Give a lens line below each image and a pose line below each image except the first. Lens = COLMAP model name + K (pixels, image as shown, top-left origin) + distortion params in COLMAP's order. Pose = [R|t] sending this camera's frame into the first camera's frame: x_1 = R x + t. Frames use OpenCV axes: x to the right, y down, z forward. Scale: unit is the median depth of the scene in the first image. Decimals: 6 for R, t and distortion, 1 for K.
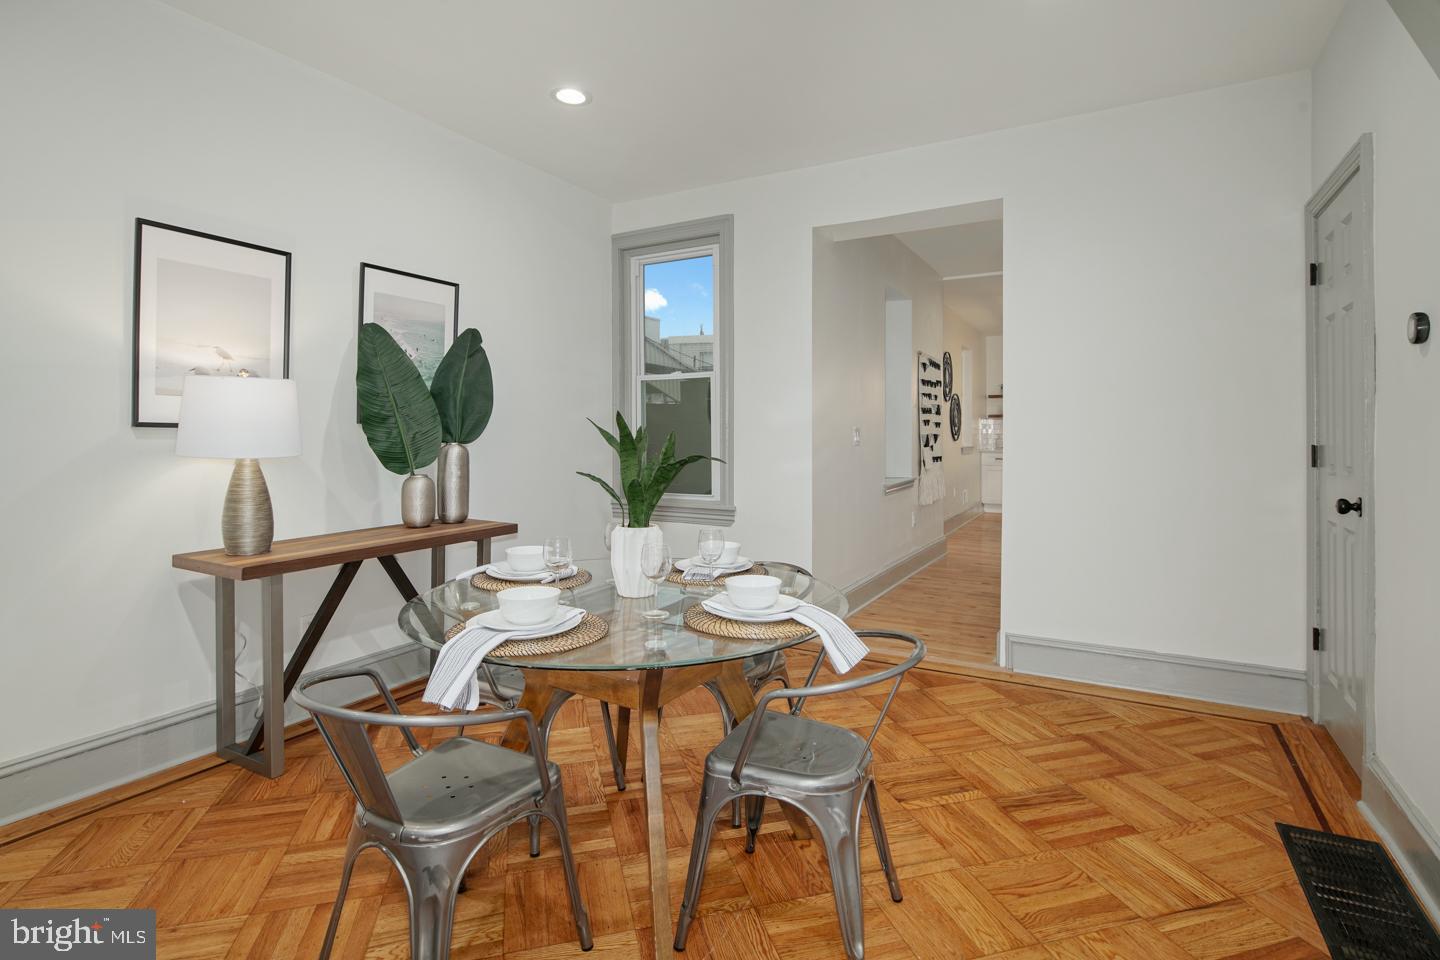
lens RADIAL K [[711.2, 0, 720.6], [0, 711.2, 425.2], [0, 0, 1]] dist [0.002313, -0.000062]
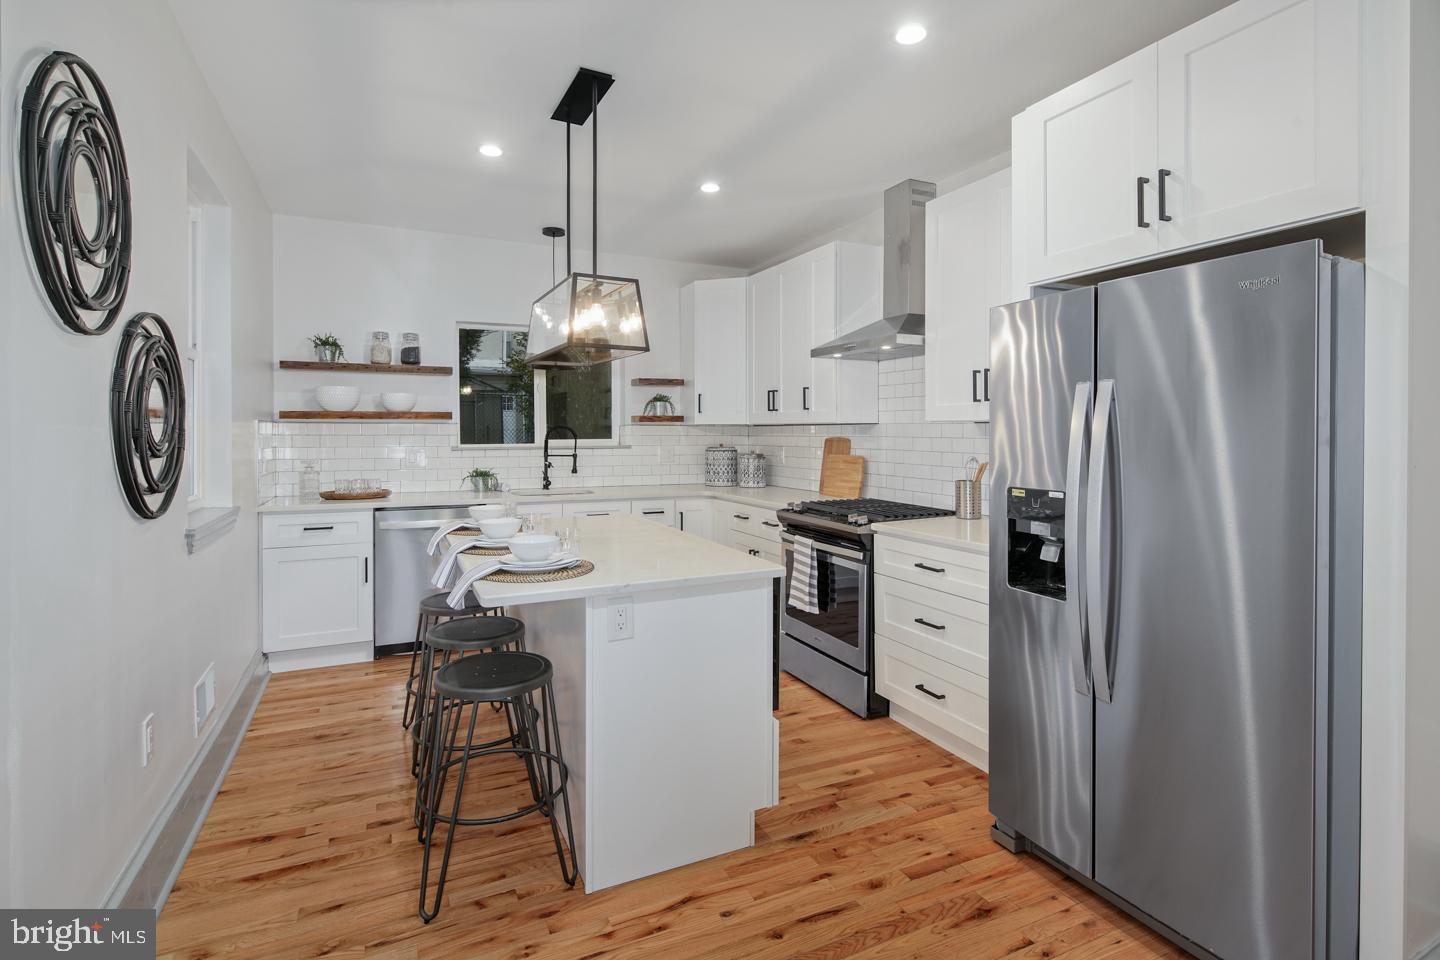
lens RADIAL K [[699.8, 0, 721.7], [0, 699.8, 443.8], [0, 0, 1]] dist [0.002002, 0.000001]
pose [[0.578251, -0.008846, 0.815811, 0.656235], [-0.011316, 0.999758, 0.018861, -0.022524], [-0.815780, -0.020138, 0.578011, 1.872613]]
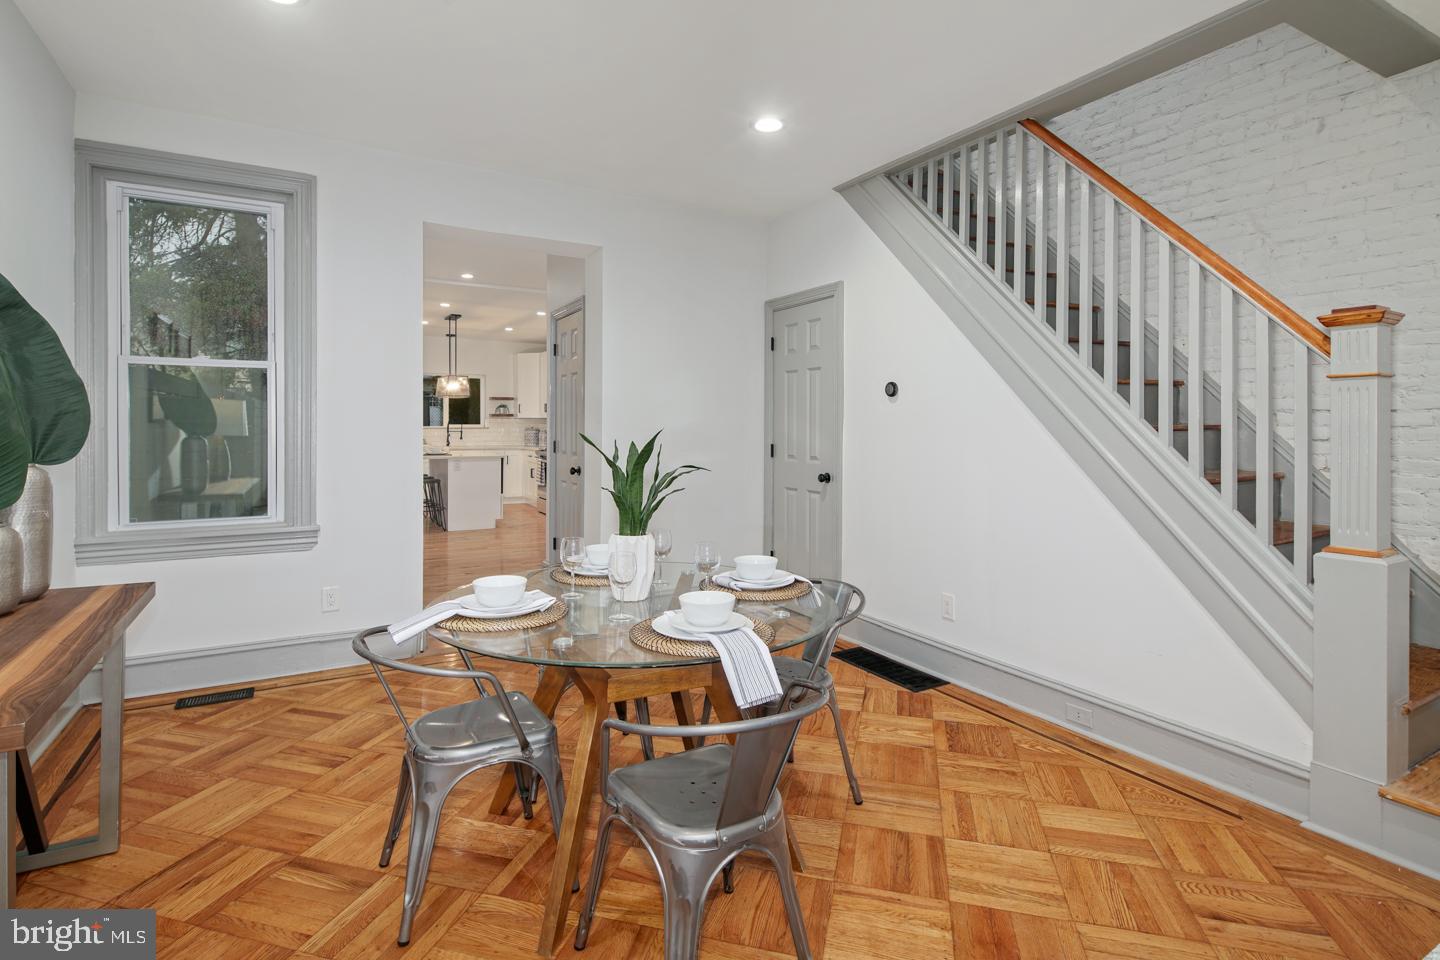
lens RADIAL K [[707.5, 0, 725.4], [0, 707.5, 435.8], [0, 0, 1]] dist [0.000777, -0.000099]
pose [[0.502046, -0.006716, 0.864815, -0.592777], [-0.013082, 0.999796, 0.015359, -0.014508], [-0.864742, -0.019024, 0.501856, 0.211373]]
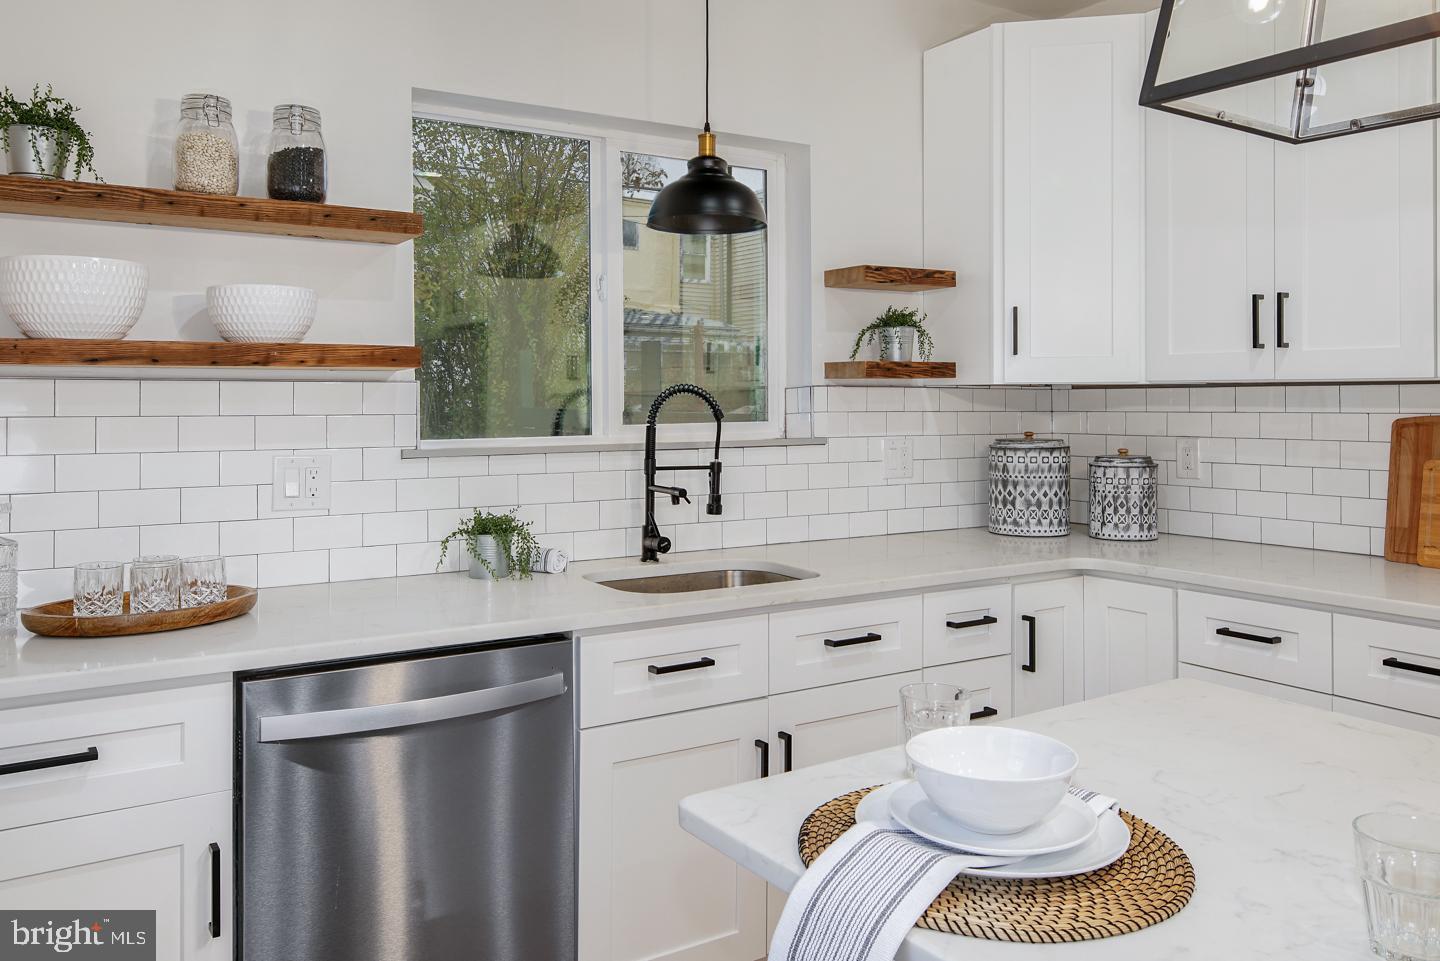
lens RADIAL K [[1105.5, 0, 723.3], [0, 1105.5, 411.8], [0, 0, 1]] dist [-0.002400, -0.000625]
pose [[0.458369, -0.003704, 0.888754, 0.908393], [-0.008453, 0.999928, 0.008527, -0.017353], [-0.888722, -0.011421, 0.458305, 2.572827]]
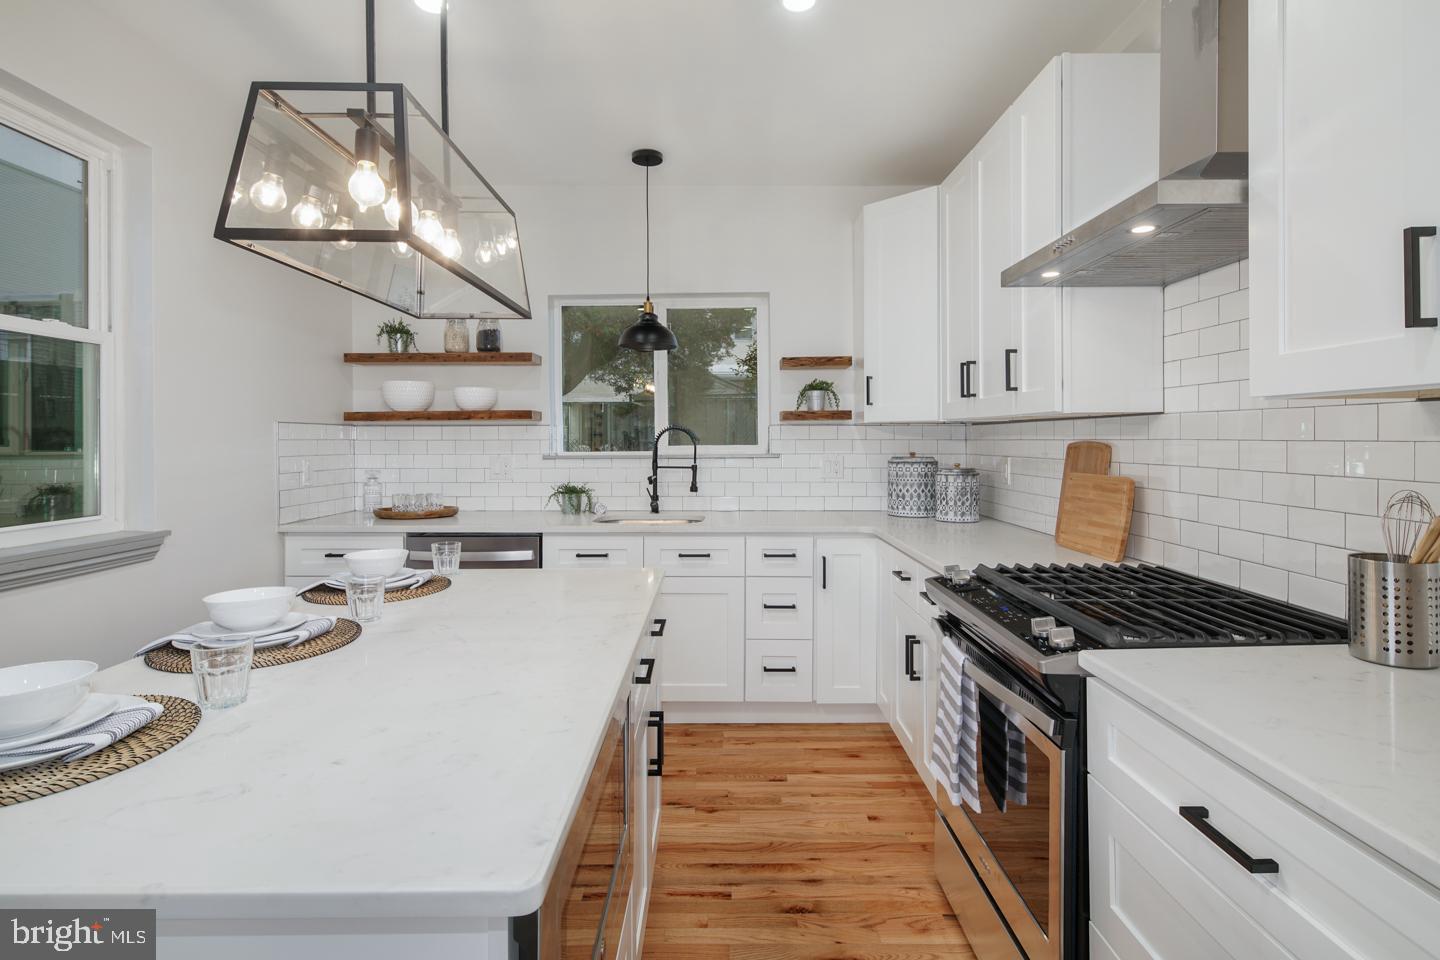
lens RADIAL K [[703.1, 0, 726.9], [0, 703.1, 447.7], [0, 0, 1]] dist [0.000688, -0.000246]
pose [[0.868893, -0.004814, 0.494977, 1.190093], [-0.005011, 0.999816, 0.018519, -0.017171], [-0.494975, -0.018572, 0.868709, 2.015993]]
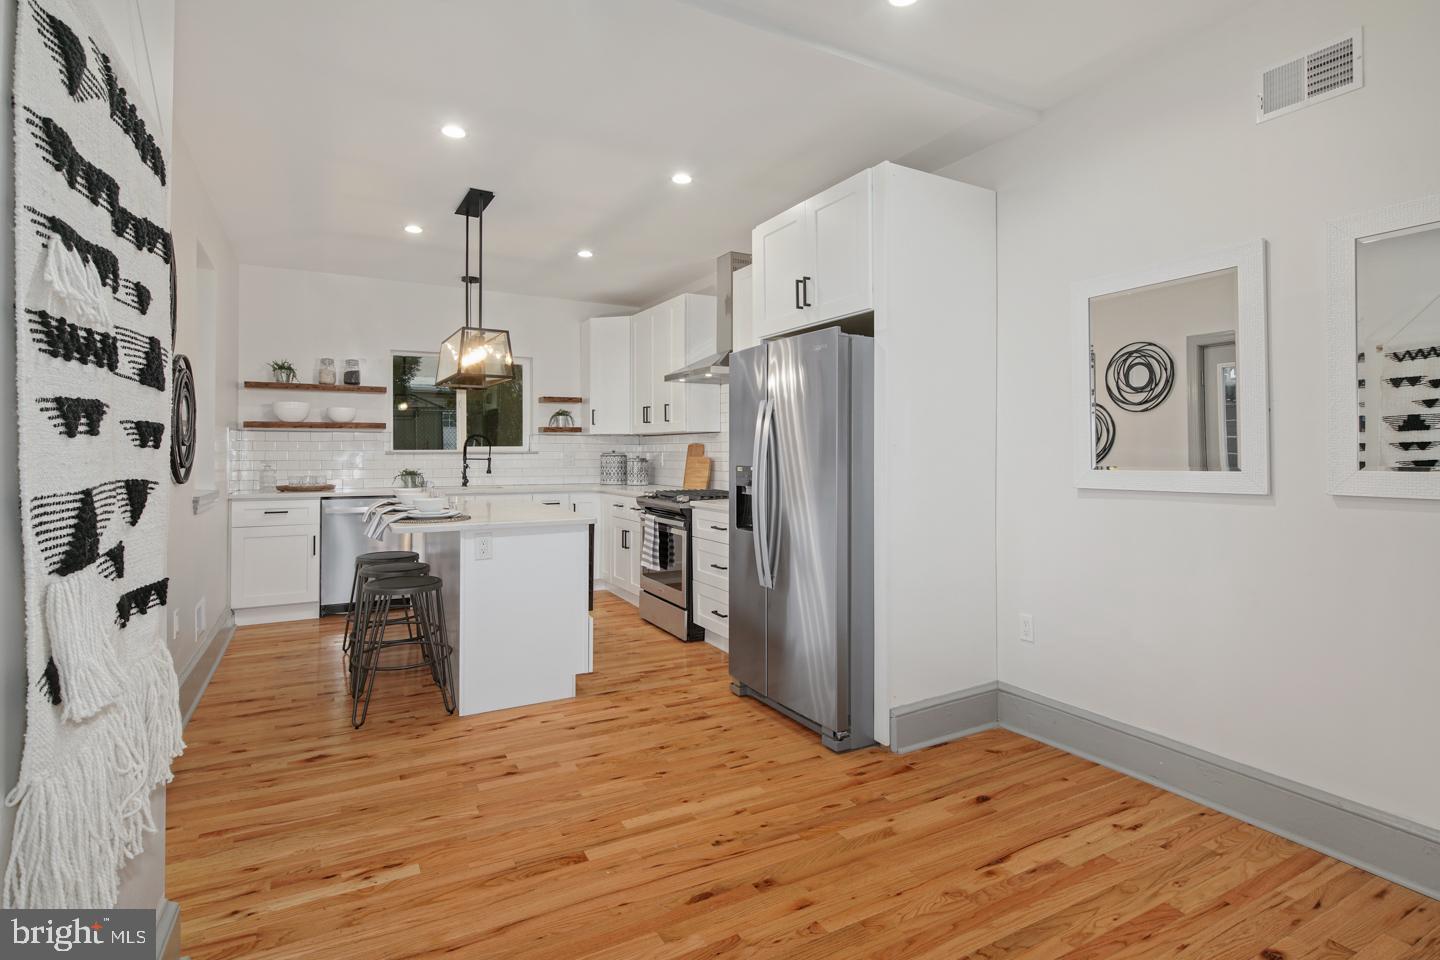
lens RADIAL K [[714.7, 0, 729.4], [0, 714.7, 449.8], [0, 0, 1]] dist [0.001446, -0.000030]
pose [[0.523666, 0.007002, 0.851895, 0.428089], [-0.011191, 0.999936, -0.001340, 0.004807], [-0.851850, -0.008832, 0.523712, 1.477676]]
